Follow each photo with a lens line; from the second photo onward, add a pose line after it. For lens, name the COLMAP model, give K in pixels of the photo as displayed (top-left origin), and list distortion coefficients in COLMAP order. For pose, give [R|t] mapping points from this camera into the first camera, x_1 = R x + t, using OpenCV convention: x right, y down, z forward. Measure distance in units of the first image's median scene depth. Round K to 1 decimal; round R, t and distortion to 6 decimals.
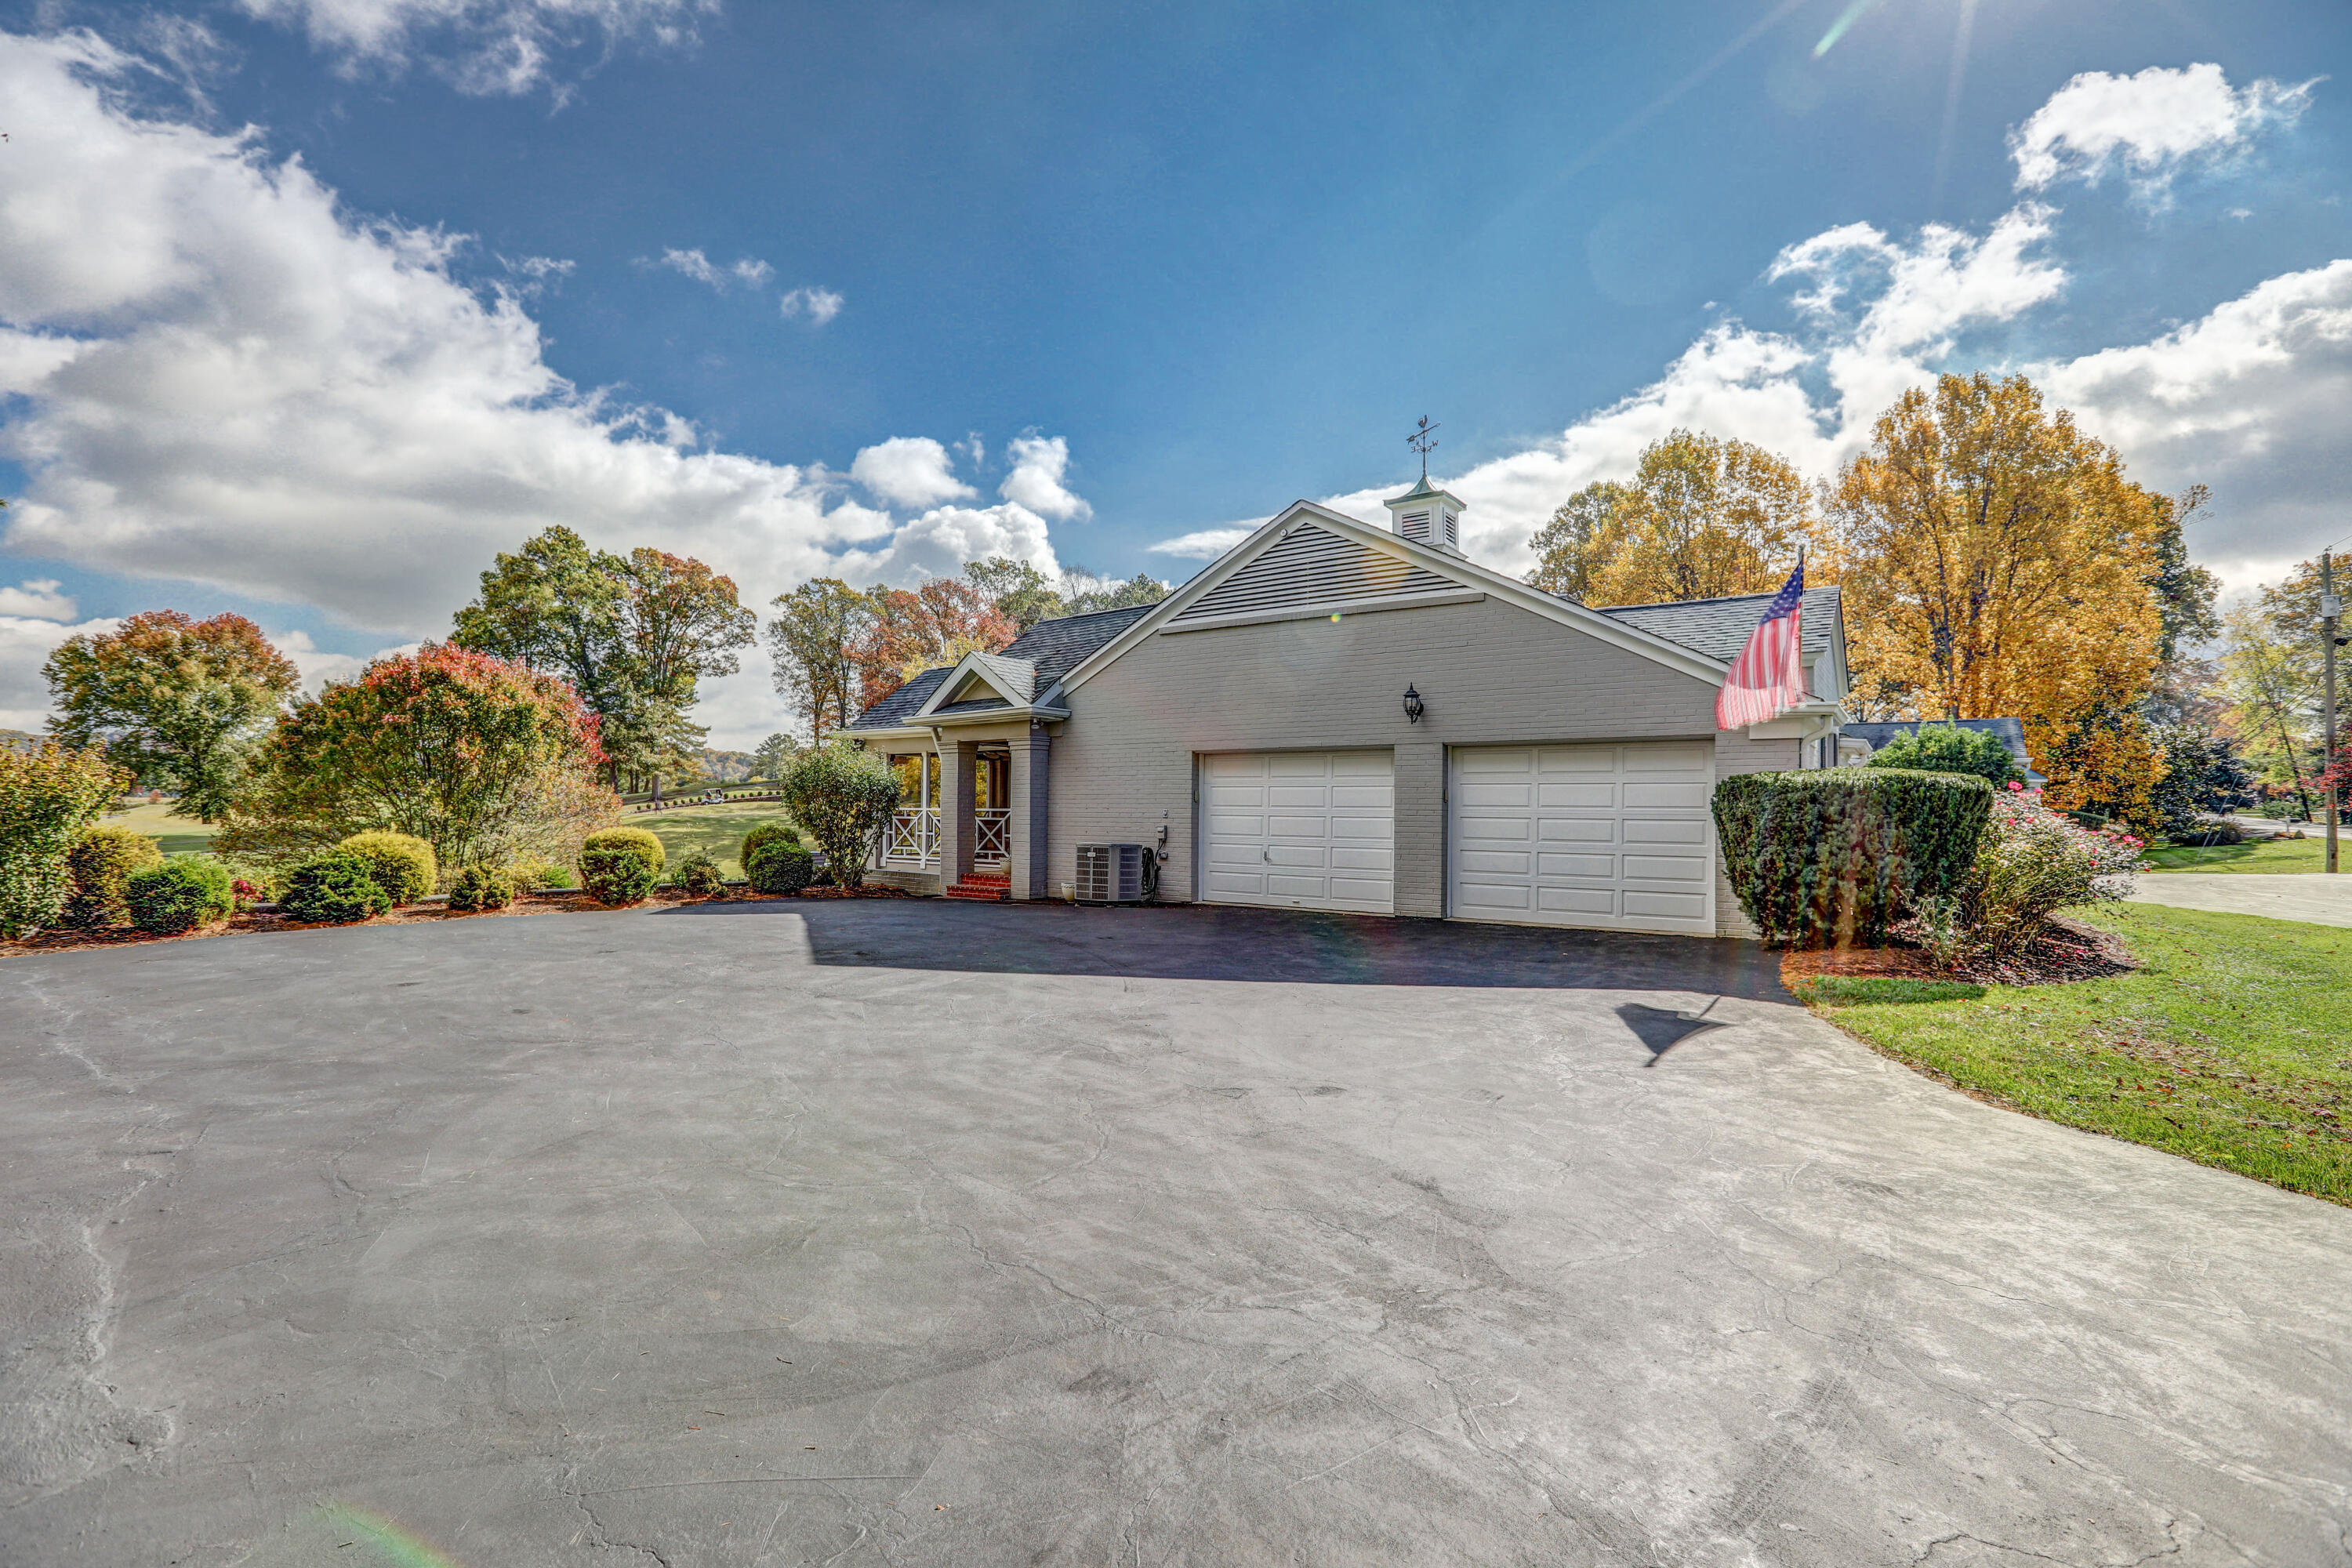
lens RADIAL K [[1059.8, 0, 1176.0], [0, 1059.8, 784.0], [0, 0, 1]] dist [0.000025, 0.000340]
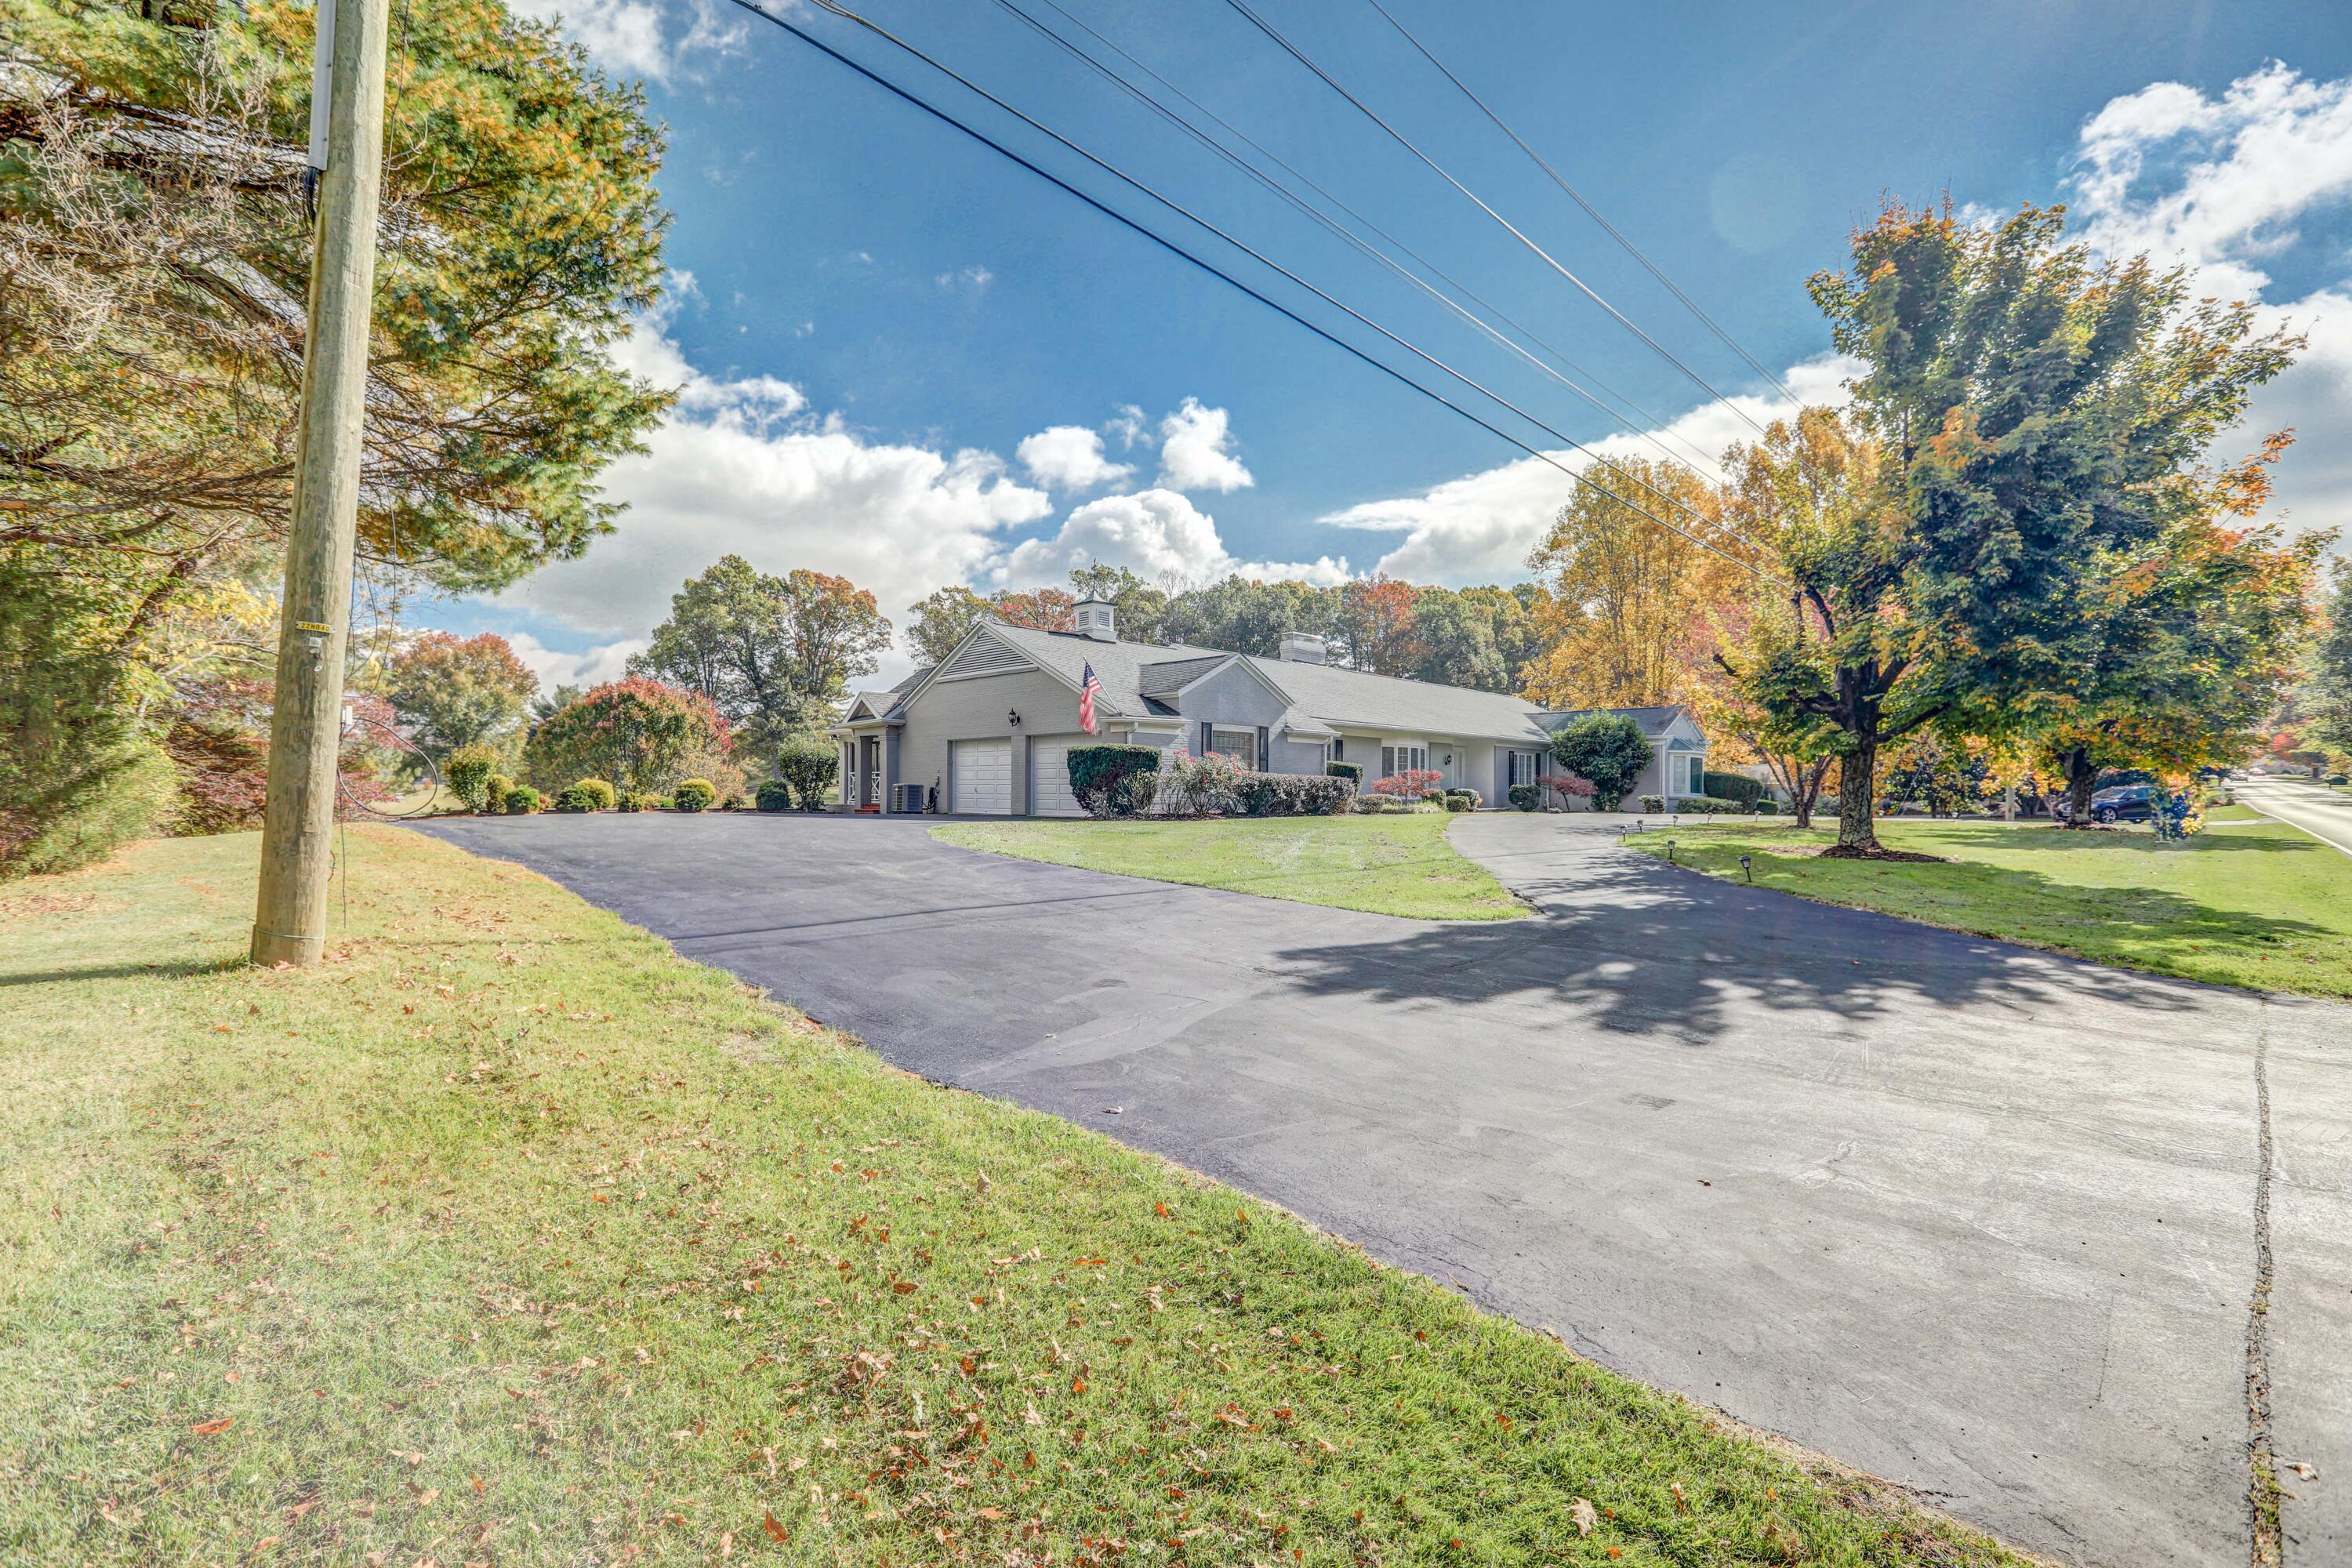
lens RADIAL K [[1059.8, 0, 1176.0], [0, 1059.8, 784.0], [0, 0, 1]] dist [0.000025, 0.000340]
pose [[0.989035, -0.005642, -0.147575, 0.093463], [0.007913, 0.999859, 0.014803, 0.003274], [0.147470, -0.015808, 0.988940, -0.120796]]
